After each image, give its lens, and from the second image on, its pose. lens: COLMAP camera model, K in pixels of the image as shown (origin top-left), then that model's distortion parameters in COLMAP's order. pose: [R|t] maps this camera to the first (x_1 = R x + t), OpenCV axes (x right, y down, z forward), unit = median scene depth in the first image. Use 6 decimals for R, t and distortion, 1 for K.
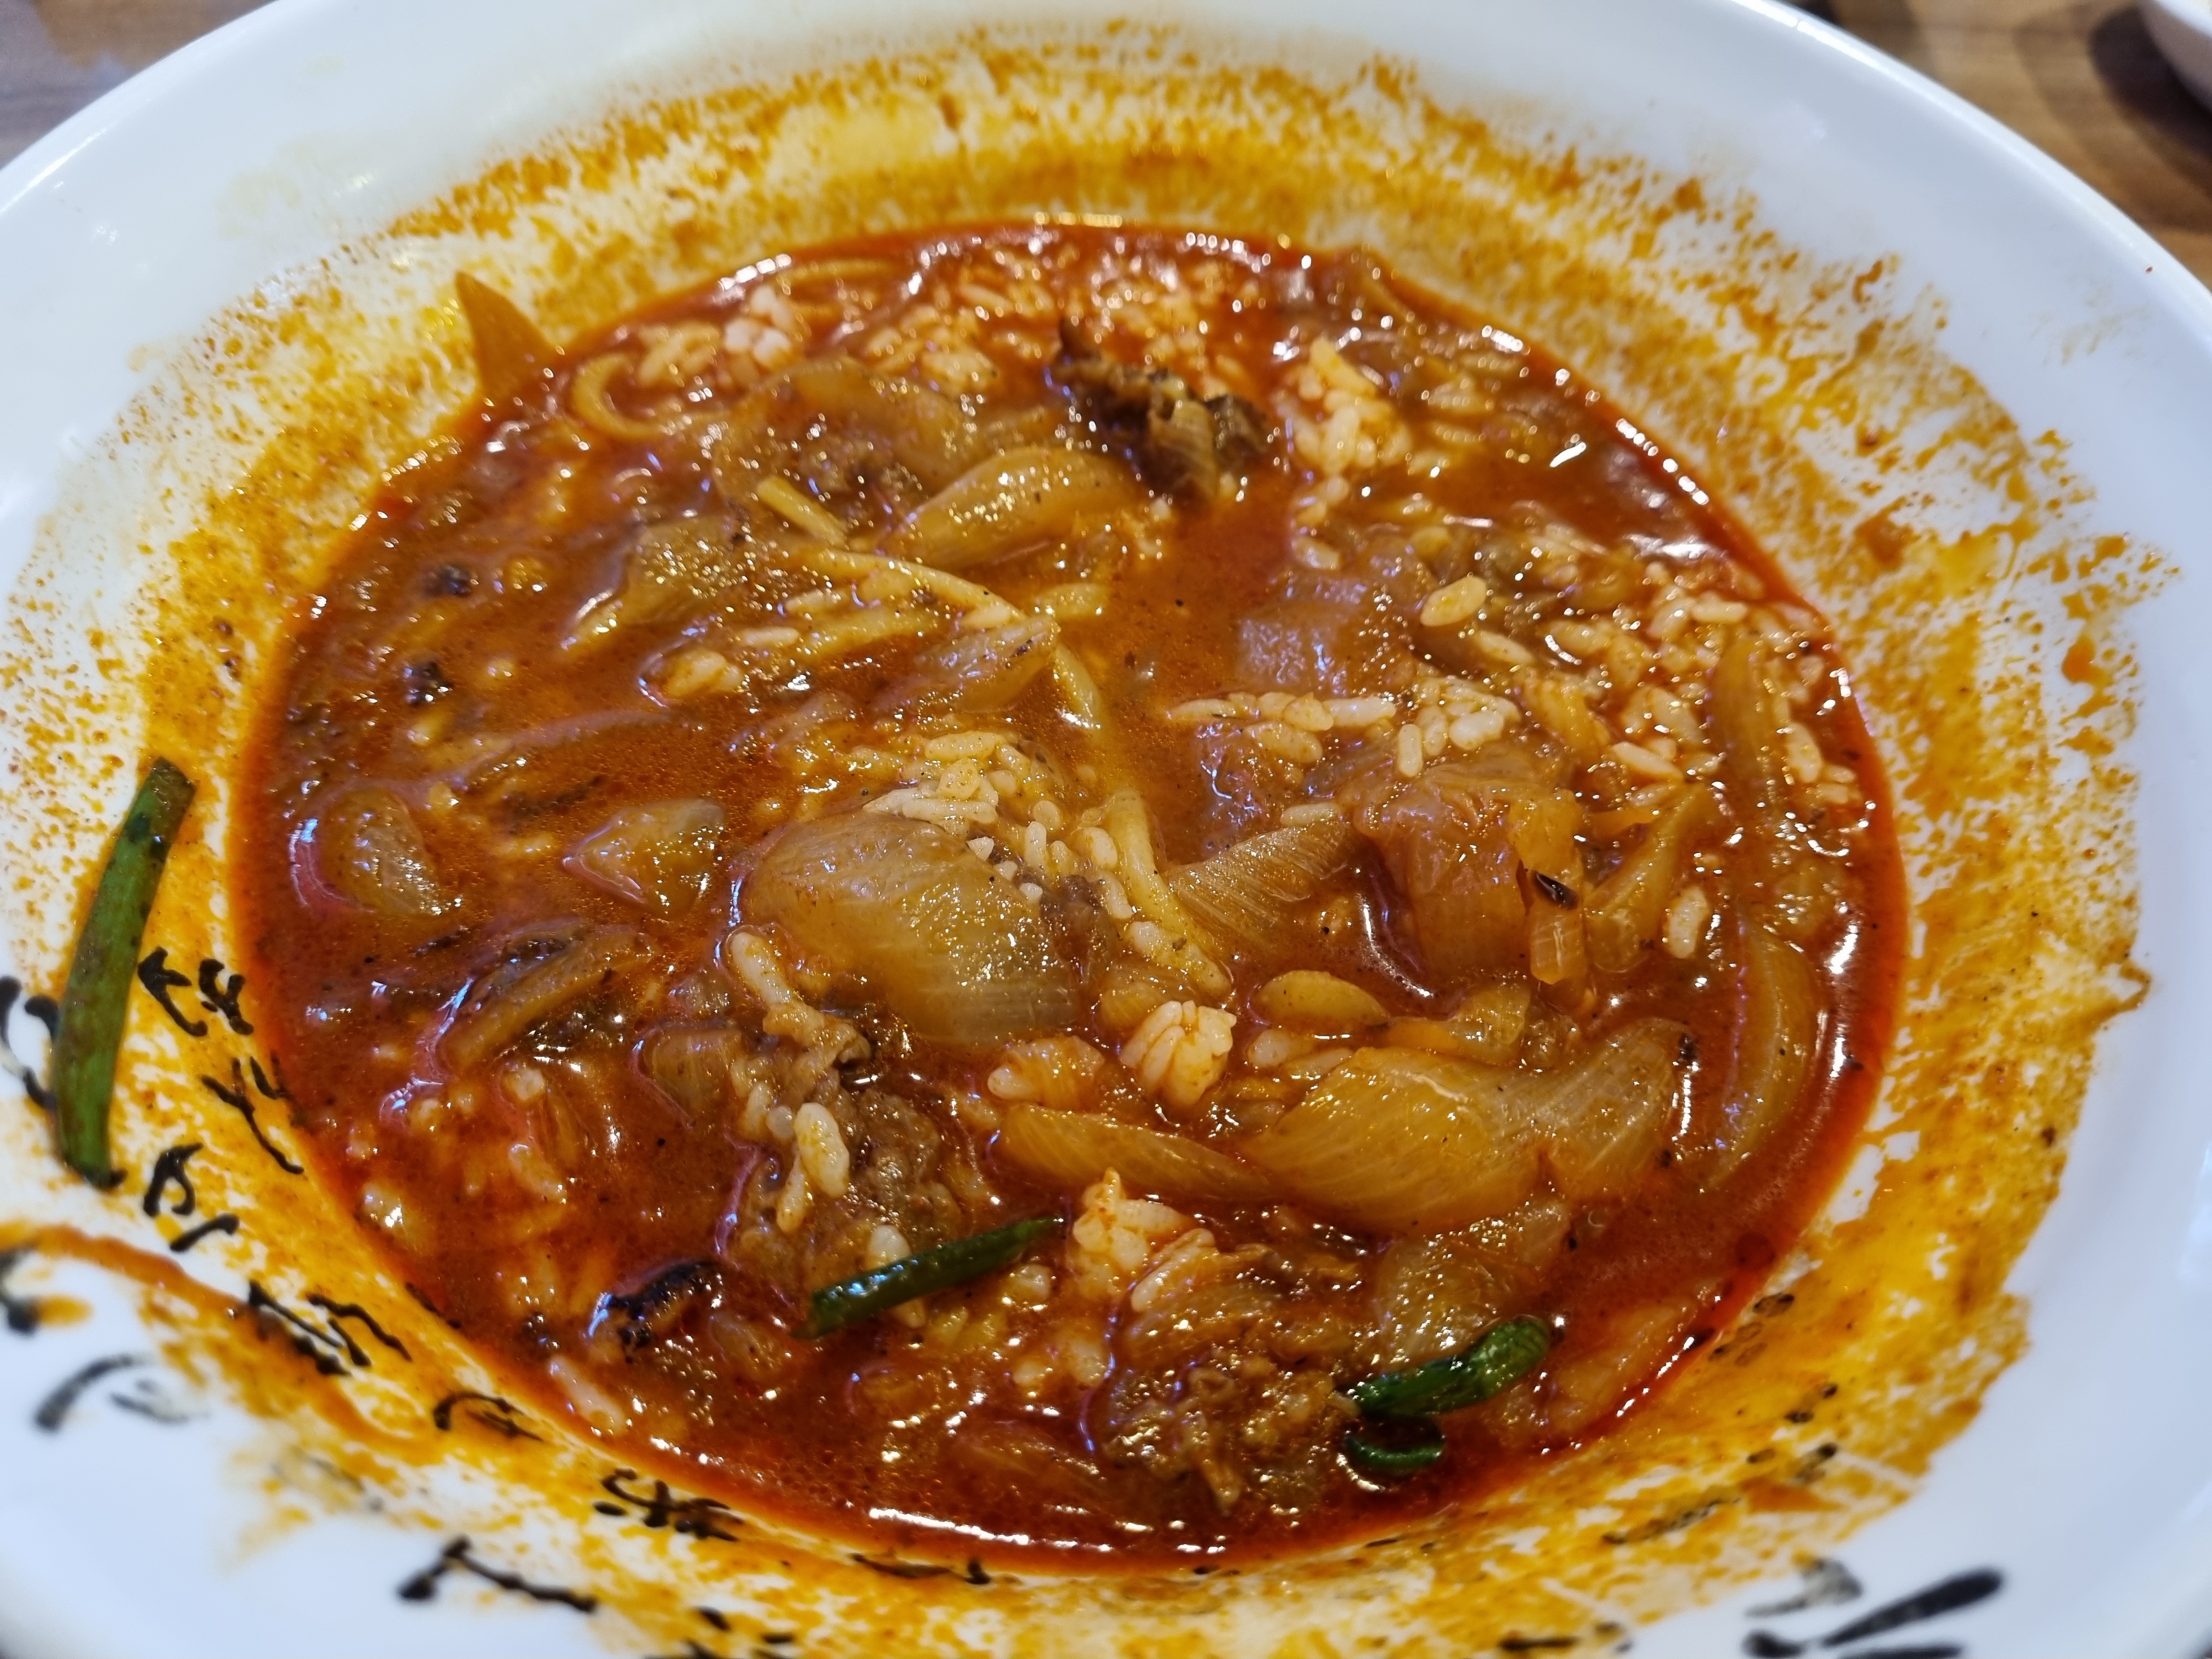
lens RADIAL K [[1653.5, 0, 1101.8], [0, 1653.5, 787.2], [0, 0, 1]] dist [-0.001073, -0.000836]
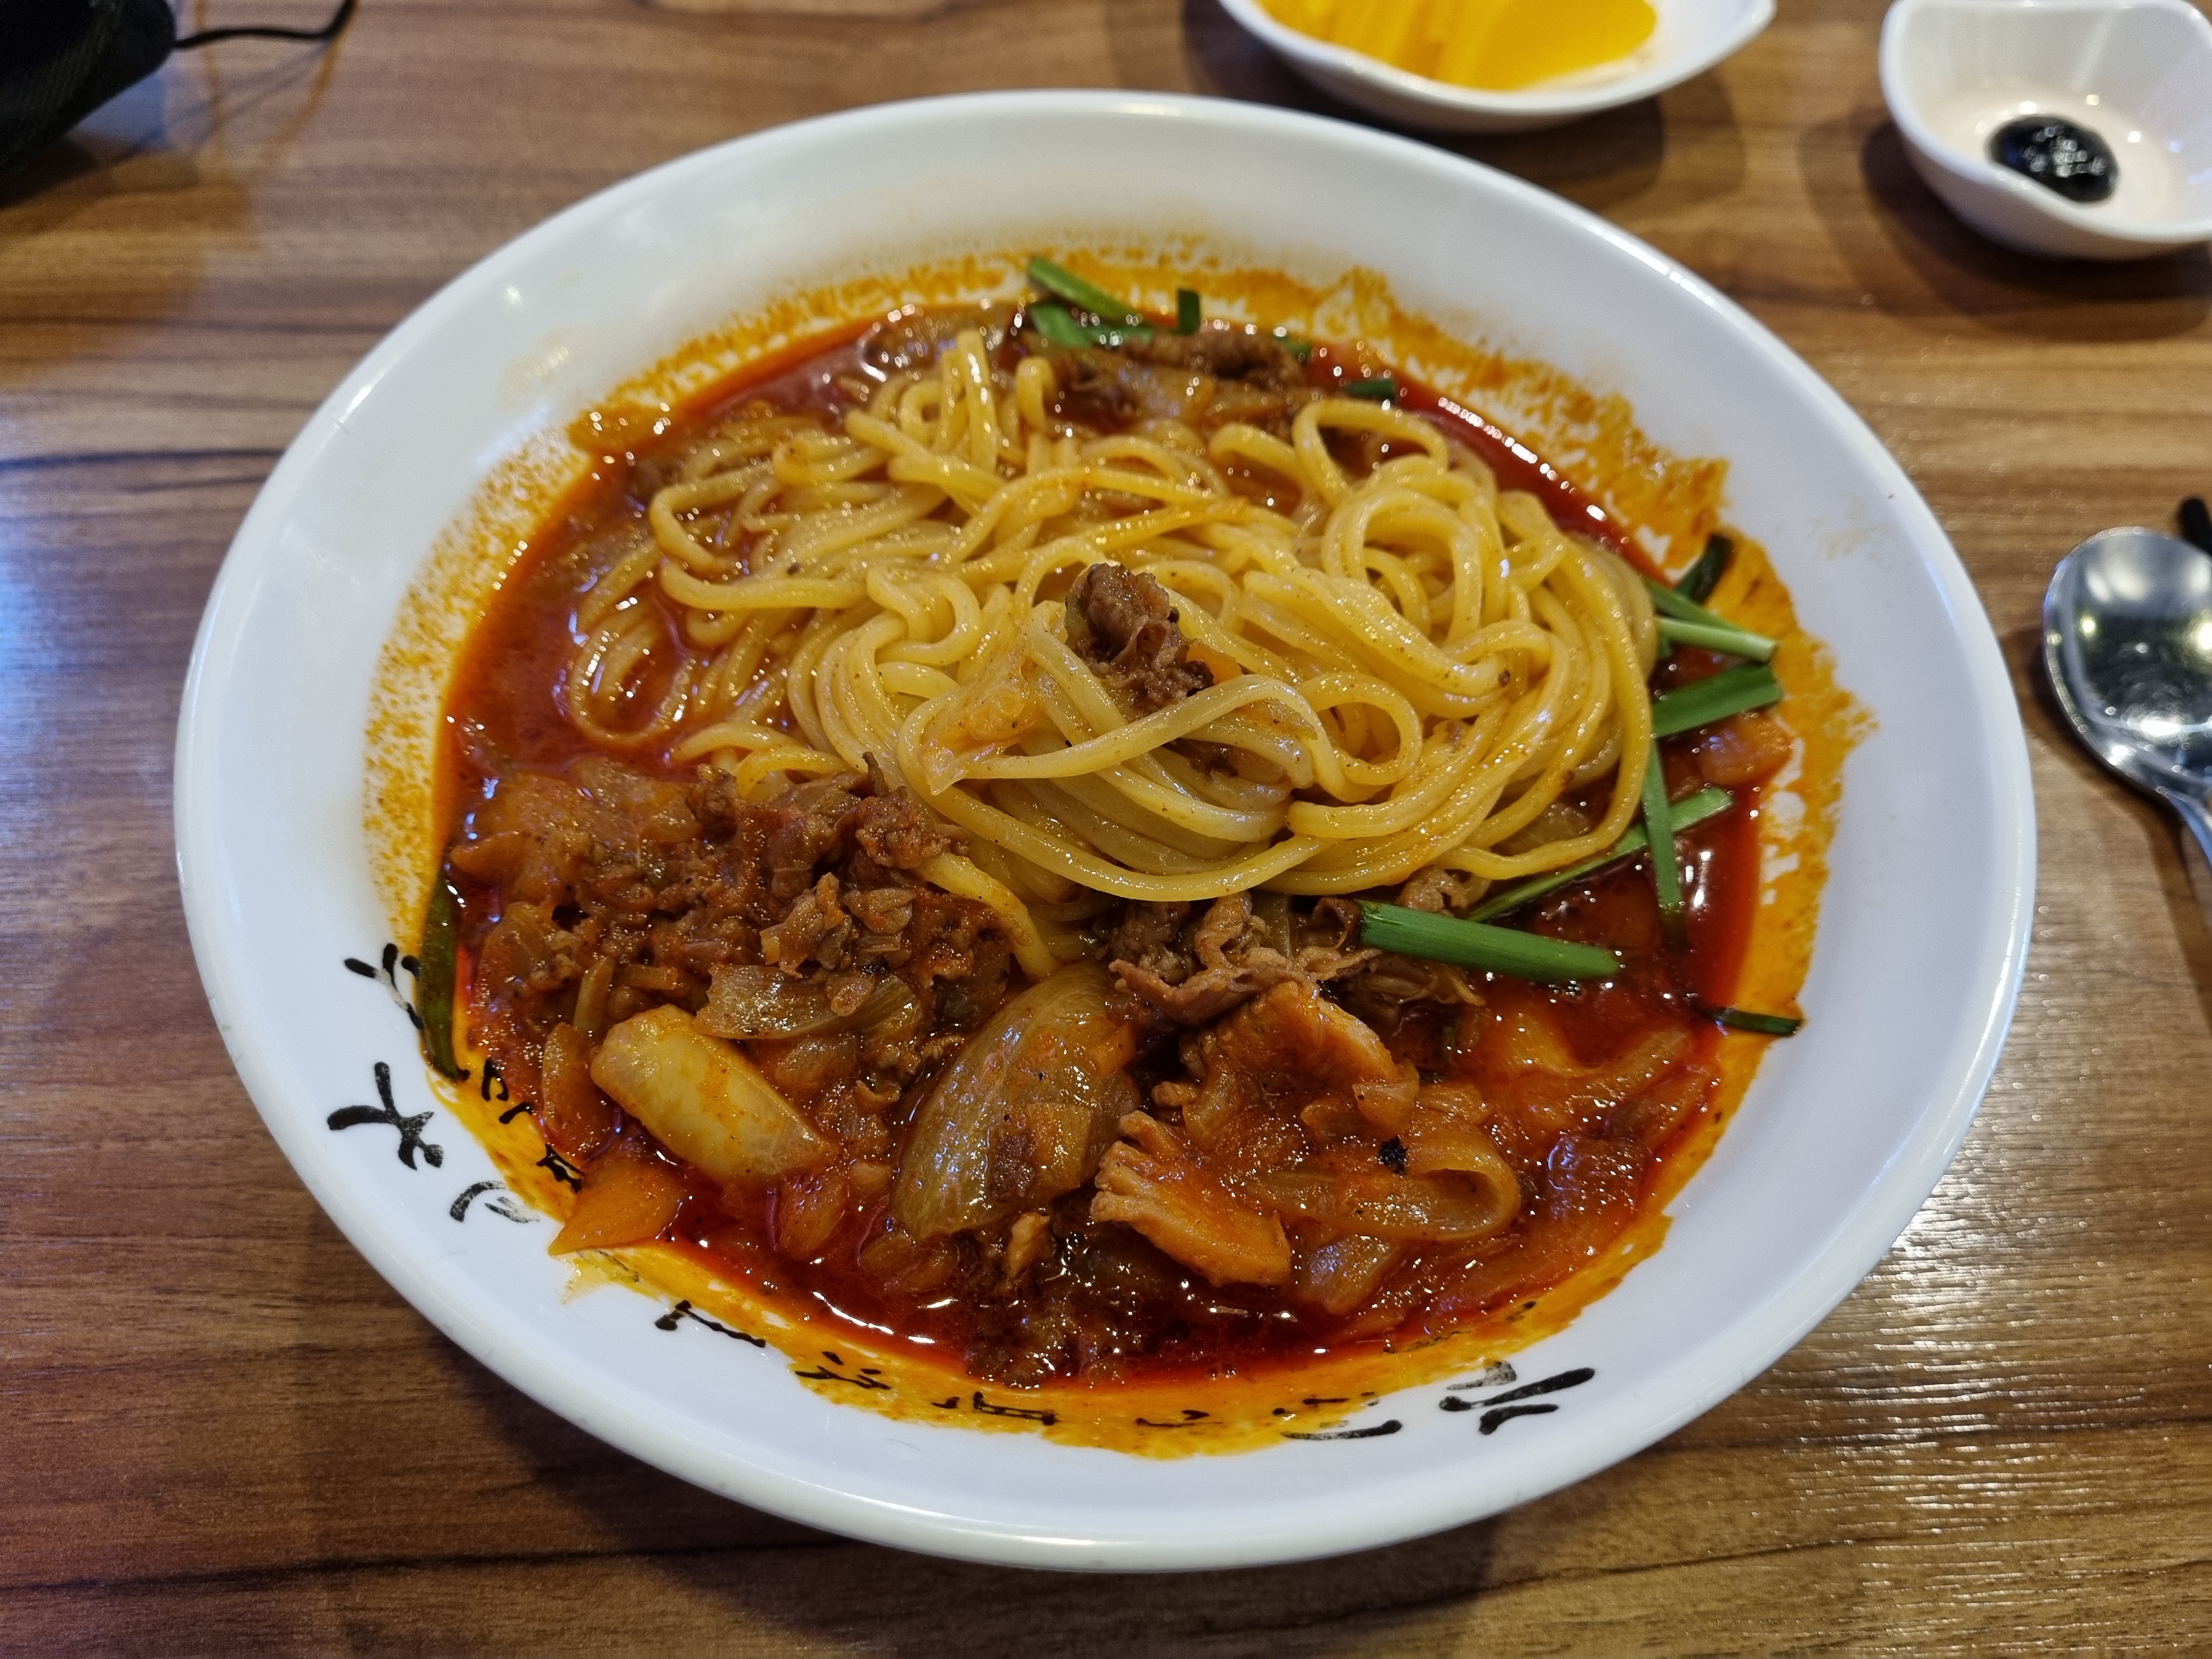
lens RADIAL K [[1582.2, 0, 1105.0], [0, 1582.2, 819.5], [0, 0, 1]] dist [0.006894, 0.001716]
pose [[0.998254, 0.049333, -0.032471, 0.042227], [-0.047622, 0.997537, 0.051504, -0.087320], [0.034931, -0.049868, 0.998145, -0.364905]]
